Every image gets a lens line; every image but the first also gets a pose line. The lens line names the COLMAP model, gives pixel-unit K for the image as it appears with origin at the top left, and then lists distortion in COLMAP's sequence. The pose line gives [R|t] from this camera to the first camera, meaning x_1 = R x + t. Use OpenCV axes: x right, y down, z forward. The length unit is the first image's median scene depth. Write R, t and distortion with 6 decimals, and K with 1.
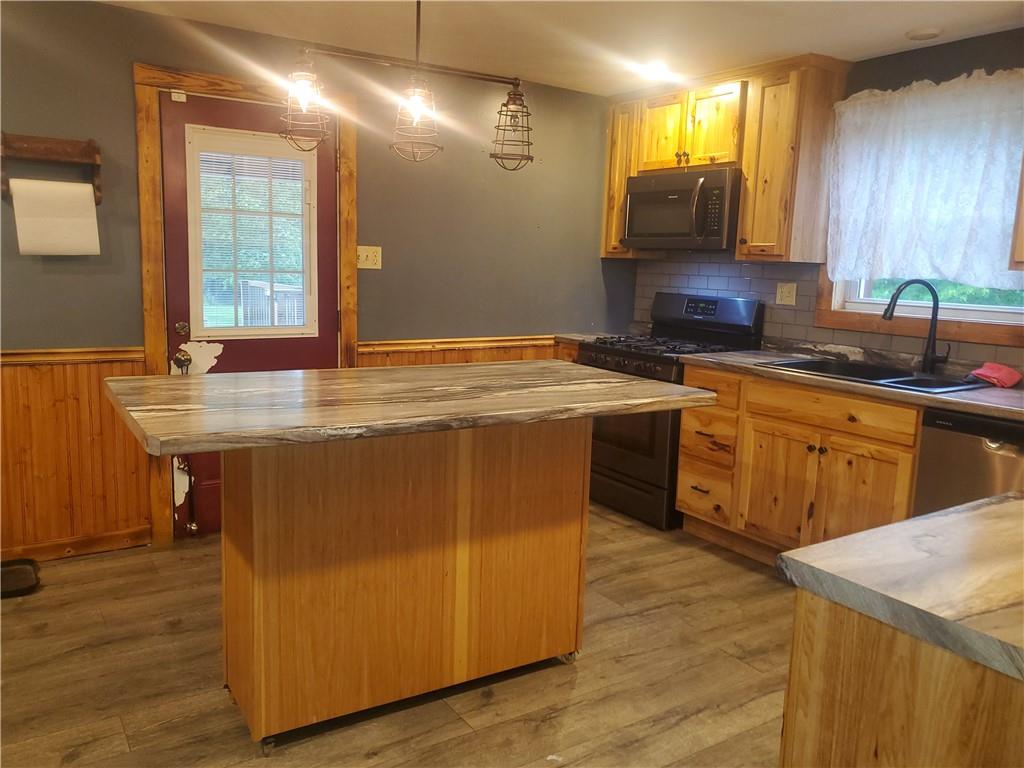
lens RADIAL K [[784.5, 0, 511.1], [0, 784.5, 383.6], [0, 0, 1]] dist [0.019997, -0.028450]
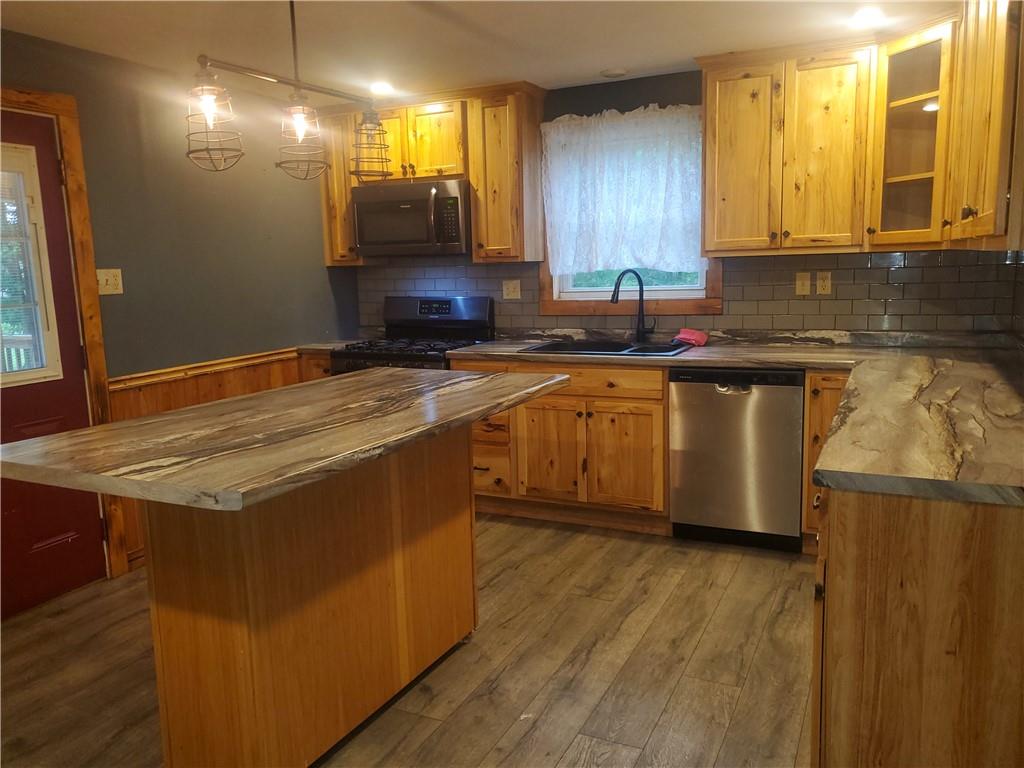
lens RADIAL K [[784.5, 0, 493.3], [0, 784.5, 386.4], [0, 0, 1]] dist [0.019997, -0.028450]
pose [[0.856173, -0.135694, 0.498552, -0.316943], [0.135494, 0.990095, 0.036795, -0.021968], [-0.498606, 0.036048, 0.866079, 0.028753]]
